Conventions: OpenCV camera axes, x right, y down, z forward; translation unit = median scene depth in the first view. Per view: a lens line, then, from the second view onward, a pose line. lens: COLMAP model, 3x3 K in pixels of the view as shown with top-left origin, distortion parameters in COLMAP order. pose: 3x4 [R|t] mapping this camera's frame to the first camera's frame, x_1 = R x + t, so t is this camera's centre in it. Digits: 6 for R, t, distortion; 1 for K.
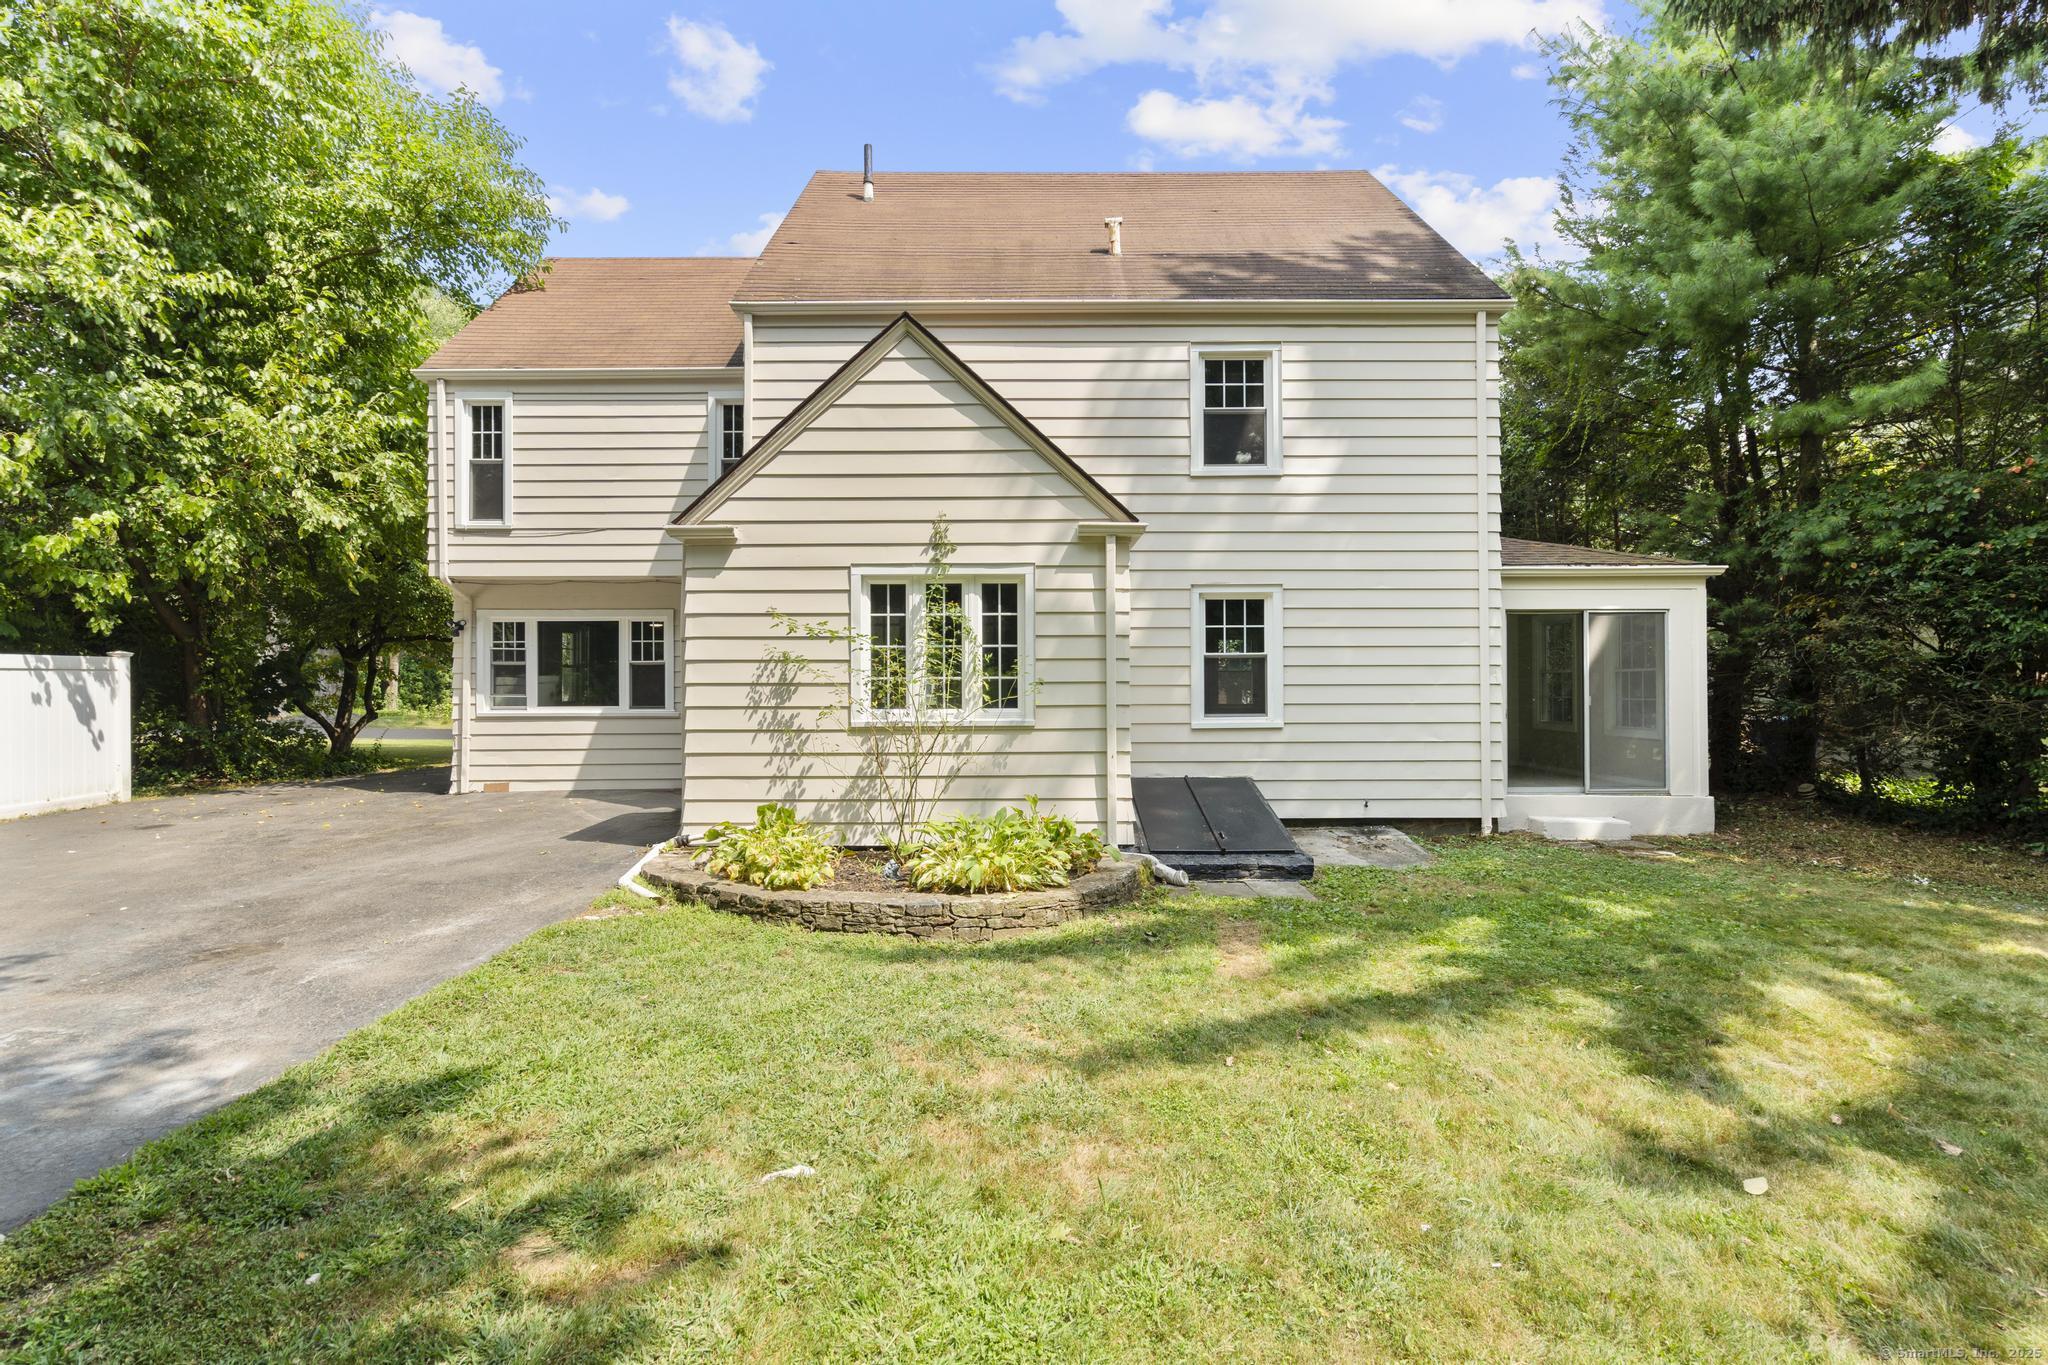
lens RADIAL K [[918.5, 0, 1015.9], [0, 918.5, 679.3], [0, 0, 1]] dist [0.003836, 0.000789]
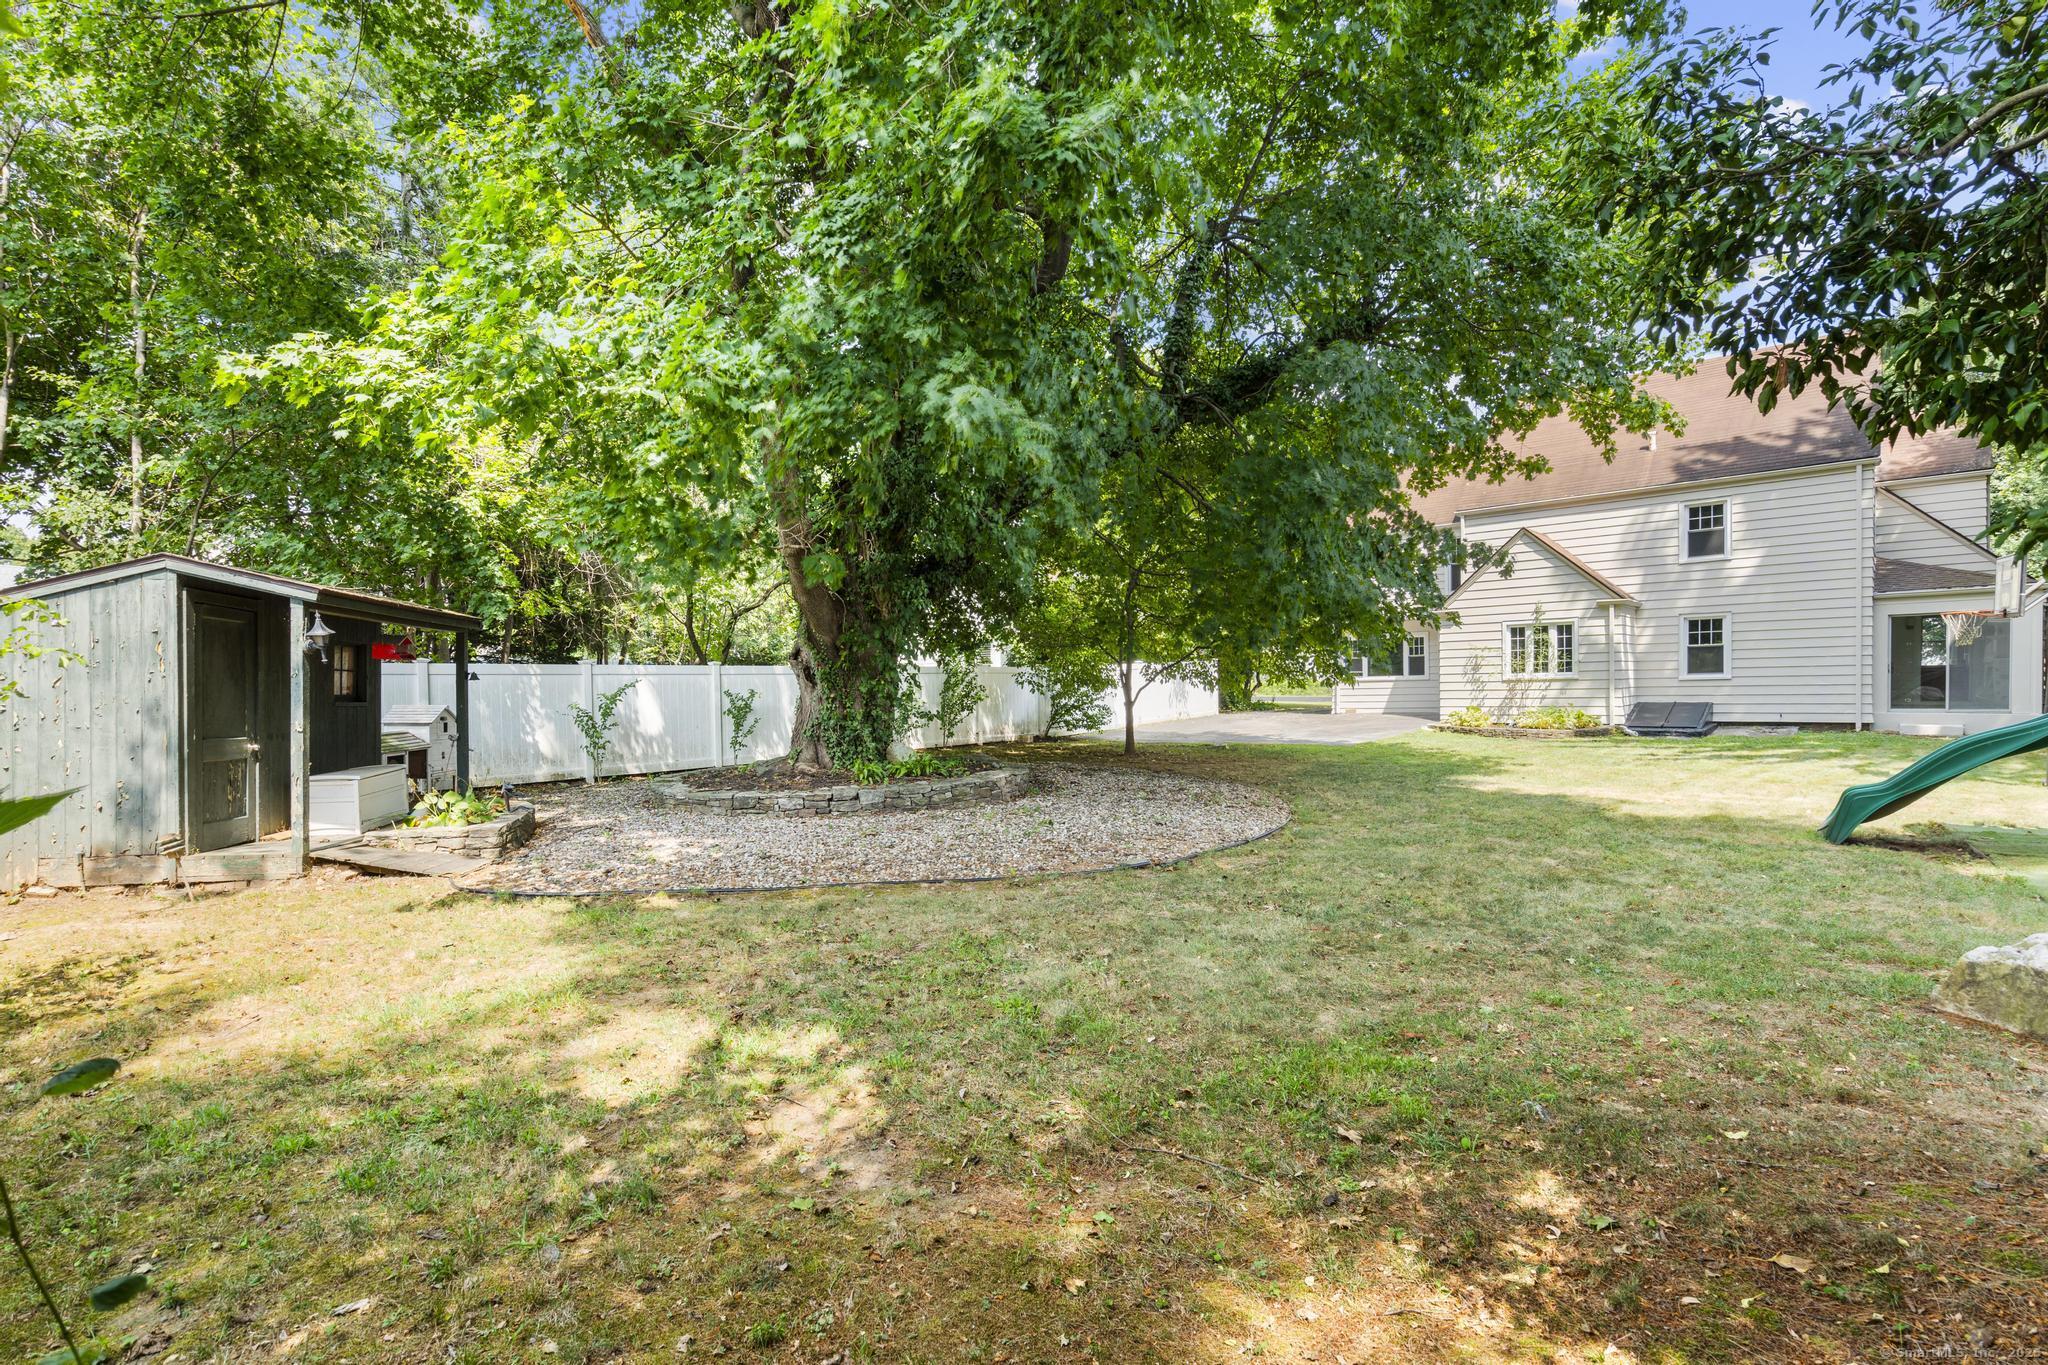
lens RADIAL K [[918.5, 0, 1031.9], [0, 918.5, 715.6], [0, 0, 1]] dist [0.003836, 0.000789]
pose [[0.741595, 0.011025, -0.670758, 0.520811], [0.033851, 0.997976, 0.053830, -0.032017], [0.669994, -0.062626, 0.739721, -1.664072]]
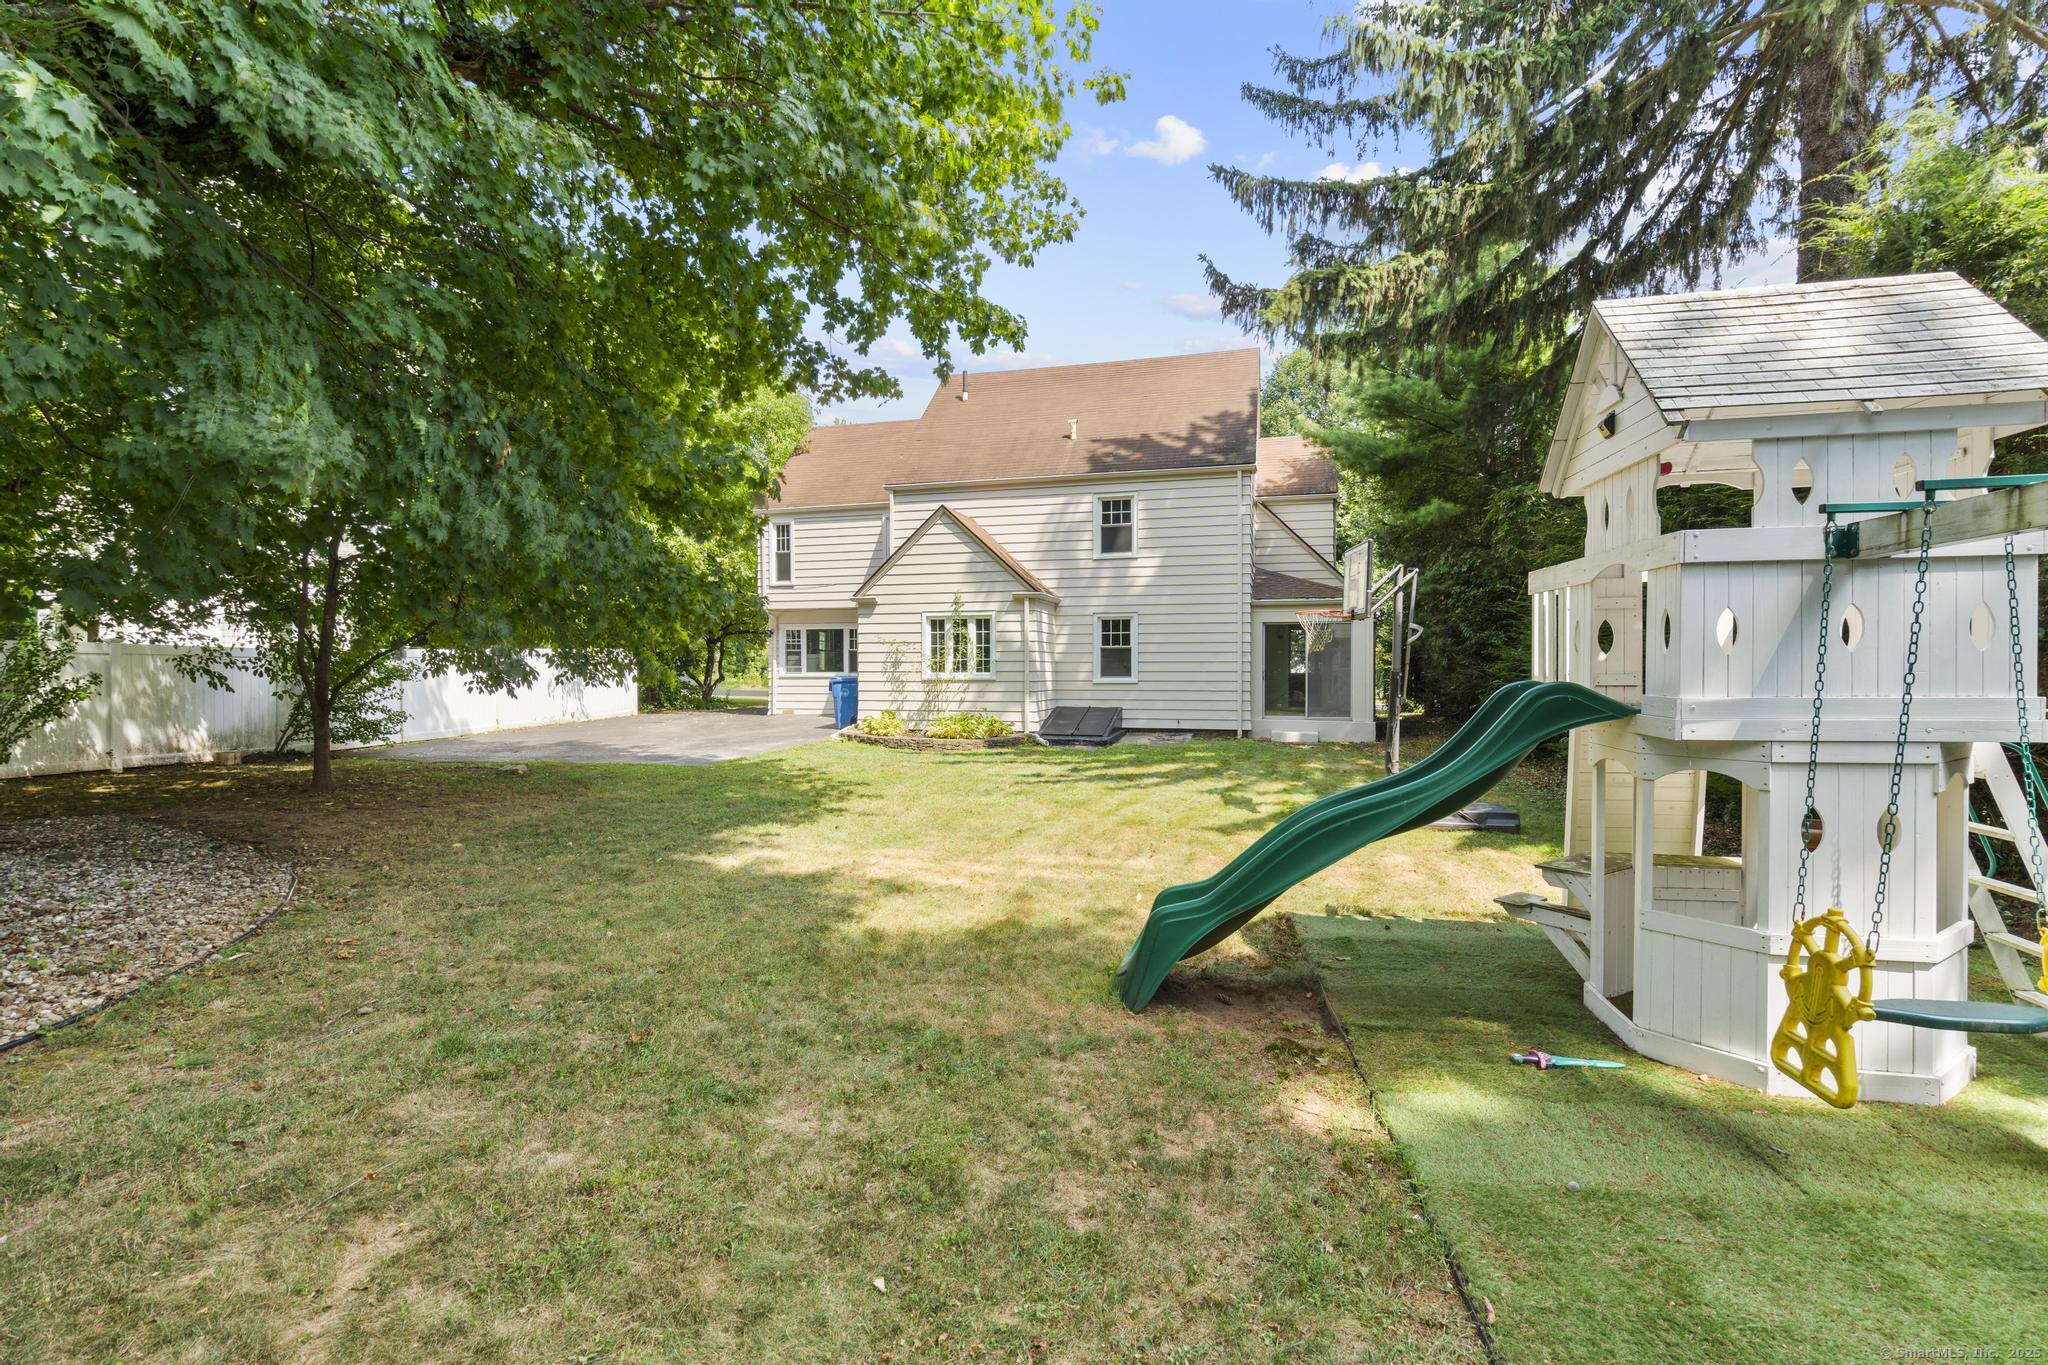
lens RADIAL K [[918.5, 0, 1011.7], [0, 918.5, 672.3], [0, 0, 1]] dist [0.003836, 0.000789]
pose [[0.962893, 0.003231, -0.269864, 0.569509], [0.002930, 0.999744, 0.022422, -0.017053], [0.269867, -0.022380, 0.962637, -1.019690]]
